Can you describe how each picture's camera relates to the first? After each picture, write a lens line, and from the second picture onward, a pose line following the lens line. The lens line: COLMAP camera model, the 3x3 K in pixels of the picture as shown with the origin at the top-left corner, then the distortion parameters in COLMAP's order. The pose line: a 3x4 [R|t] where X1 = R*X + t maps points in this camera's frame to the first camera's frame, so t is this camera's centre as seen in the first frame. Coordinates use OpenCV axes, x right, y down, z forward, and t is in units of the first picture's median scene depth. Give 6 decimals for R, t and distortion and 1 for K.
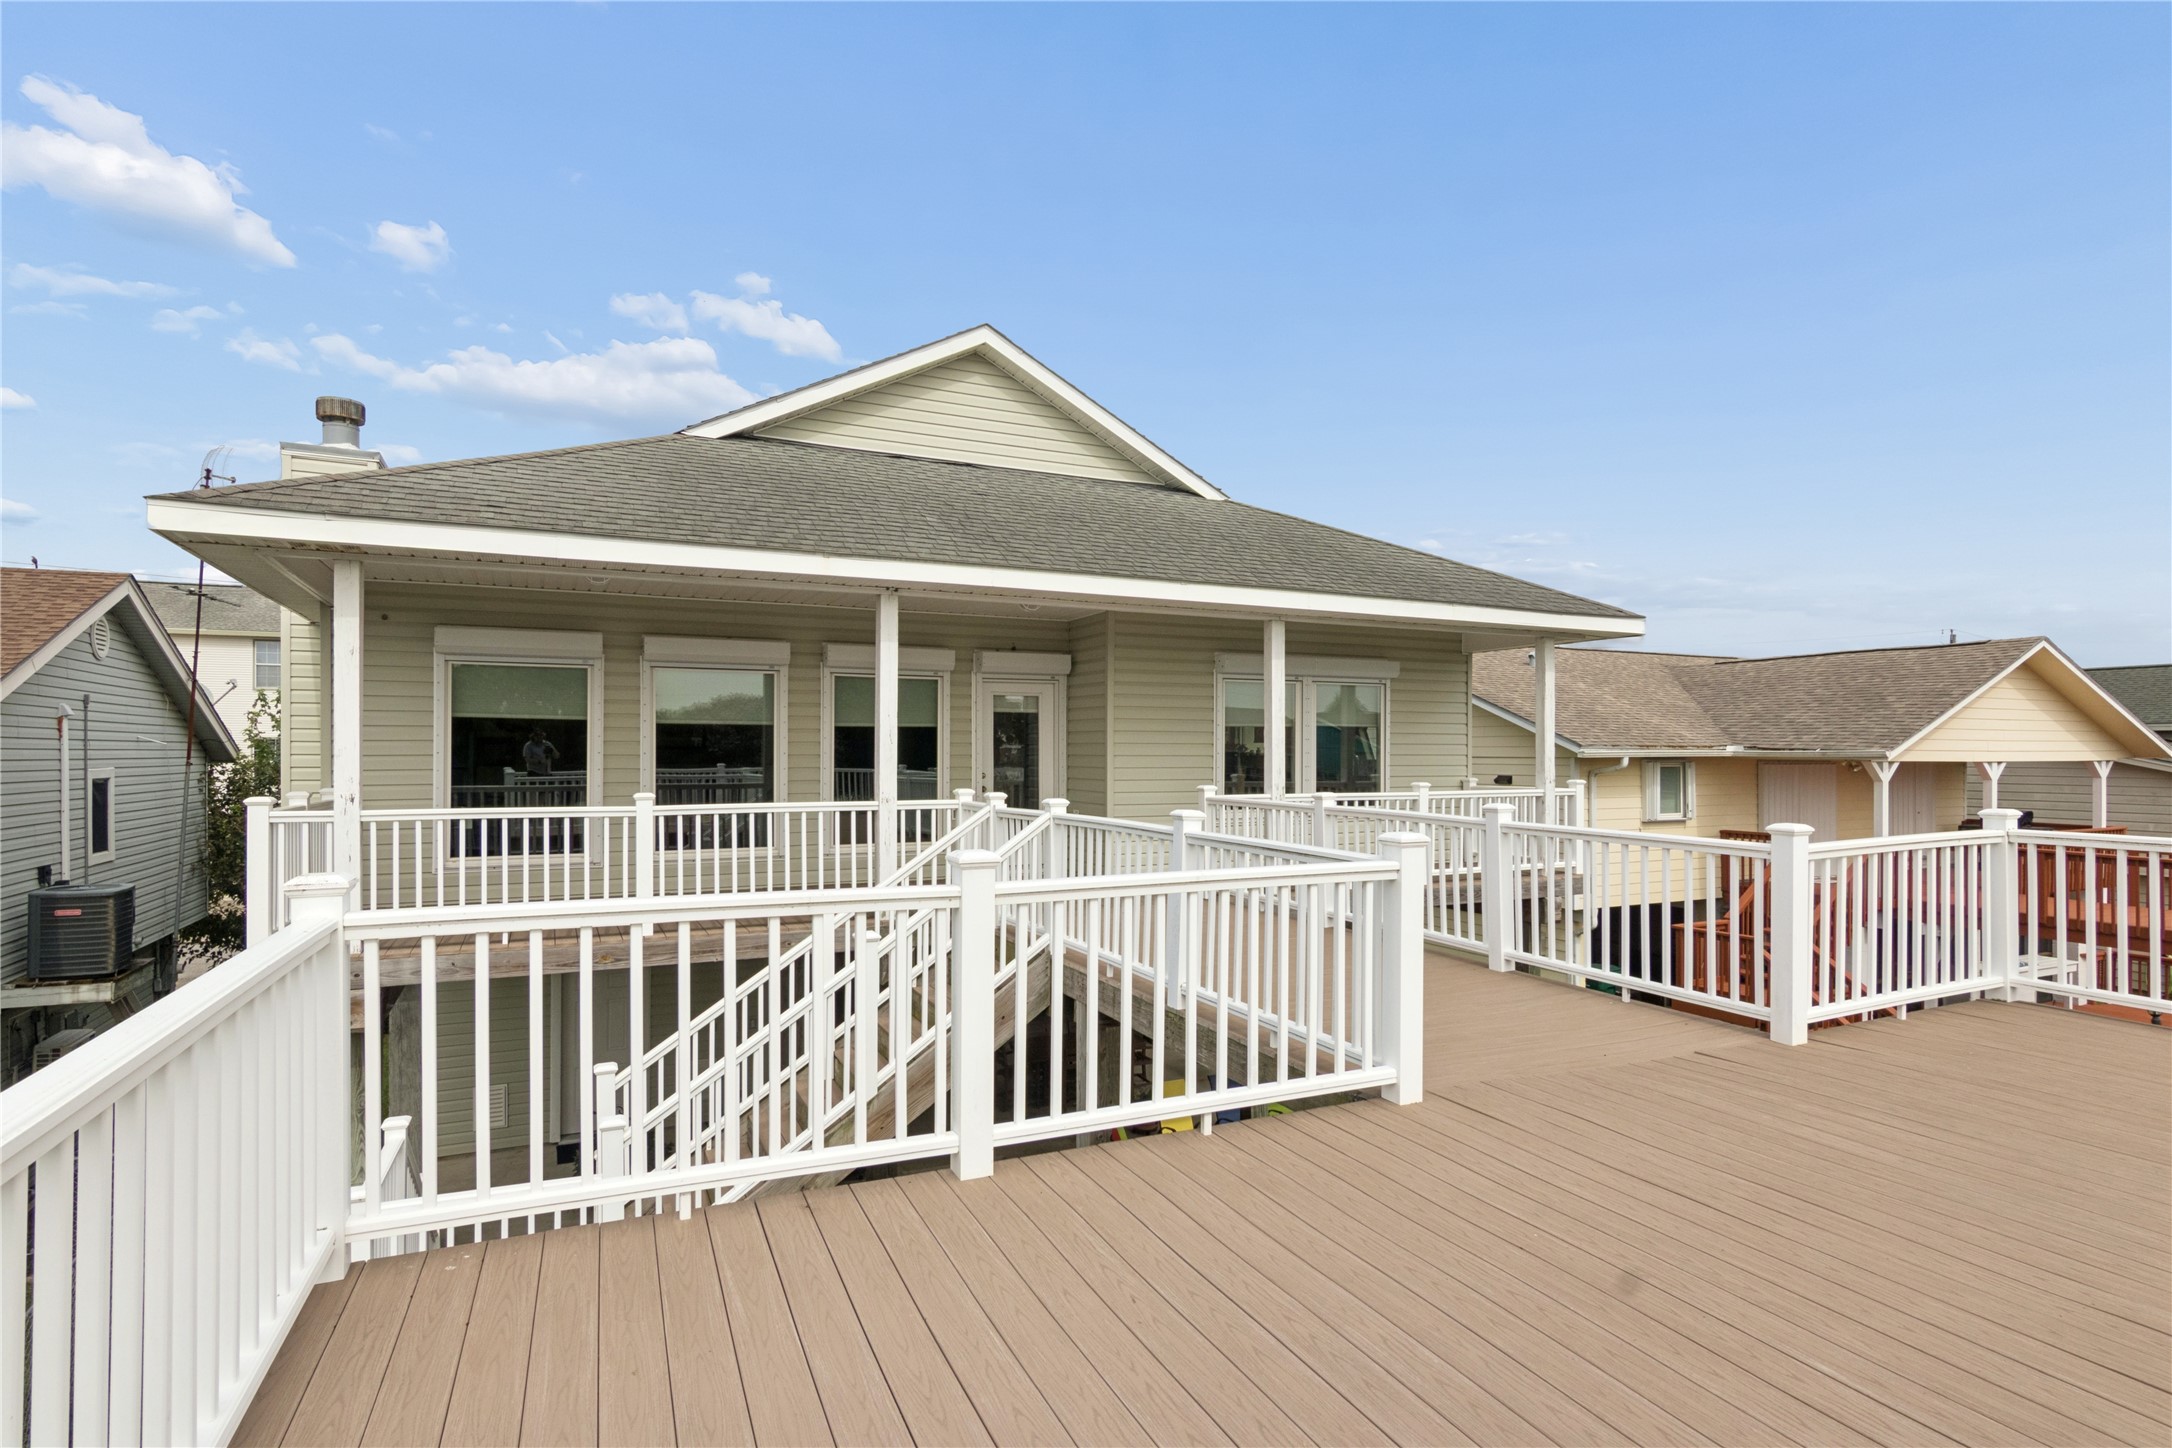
lens RADIAL K [[1128.3, 0, 1116.7], [0, 1128.3, 737.3], [0, 0, 1]] dist [-0.000161, 0.000876]
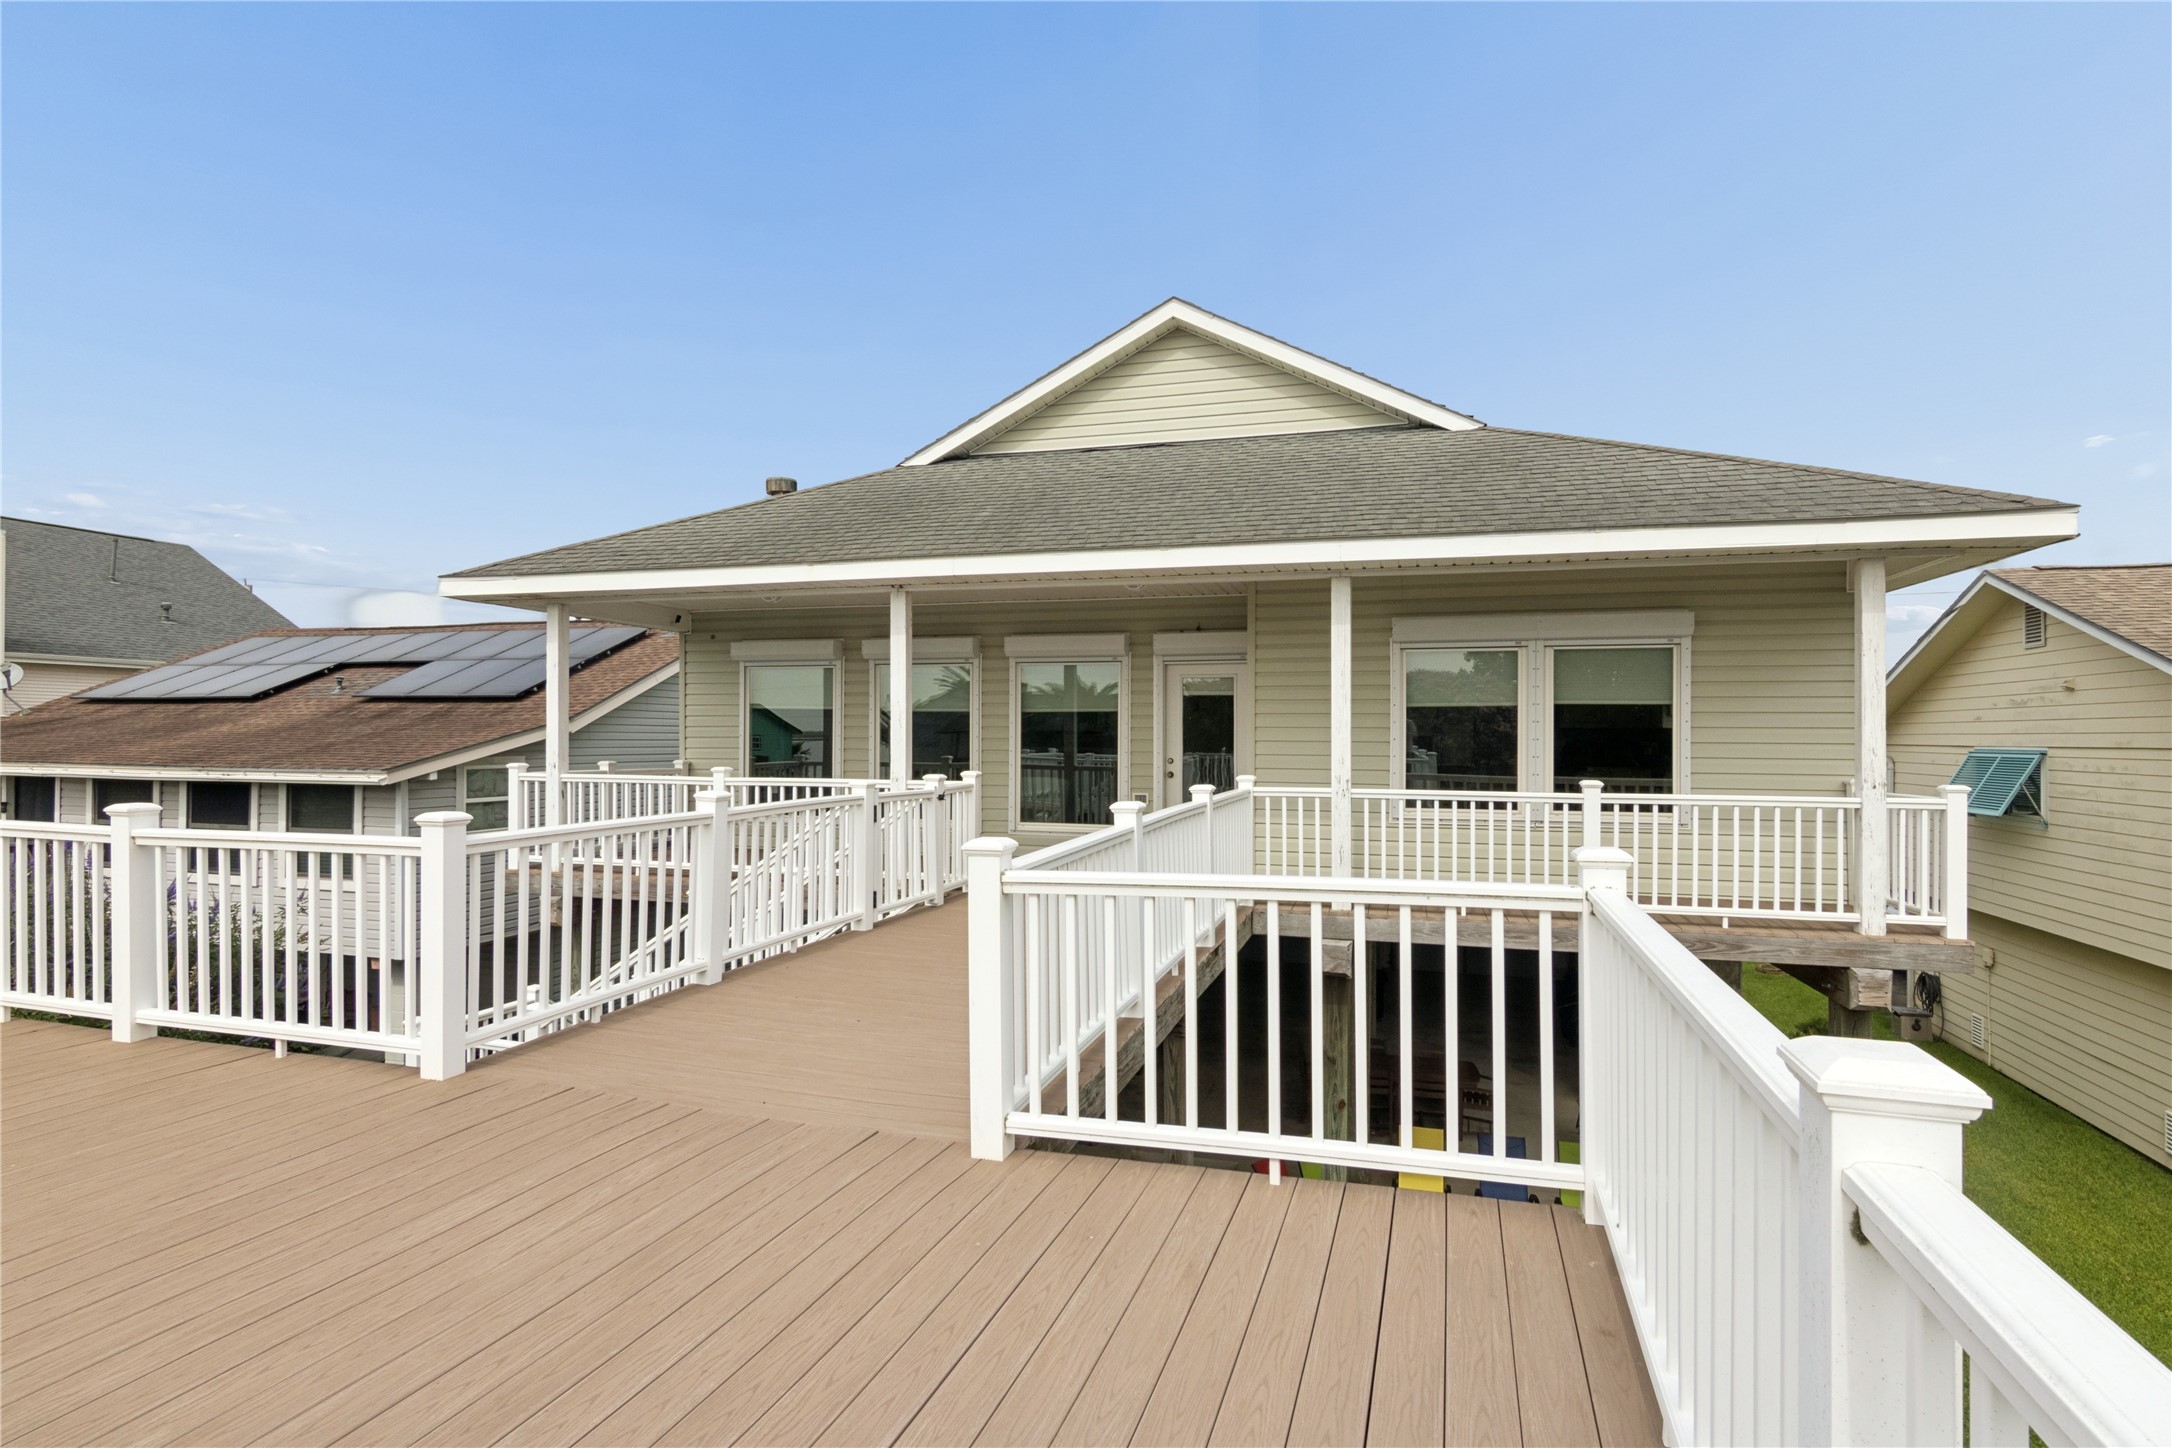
lens RADIAL K [[1129.5, 0, 1086.0], [0, 1129.5, 724.0], [0, 0, 1]] dist [-0.002731, -0.001029]
pose [[0.727981, -0.004388, -0.685583, 0.507431], [0.003915, 0.999990, -0.002243, 0.003939], [0.685586, -0.001051, 0.727991, 0.244518]]
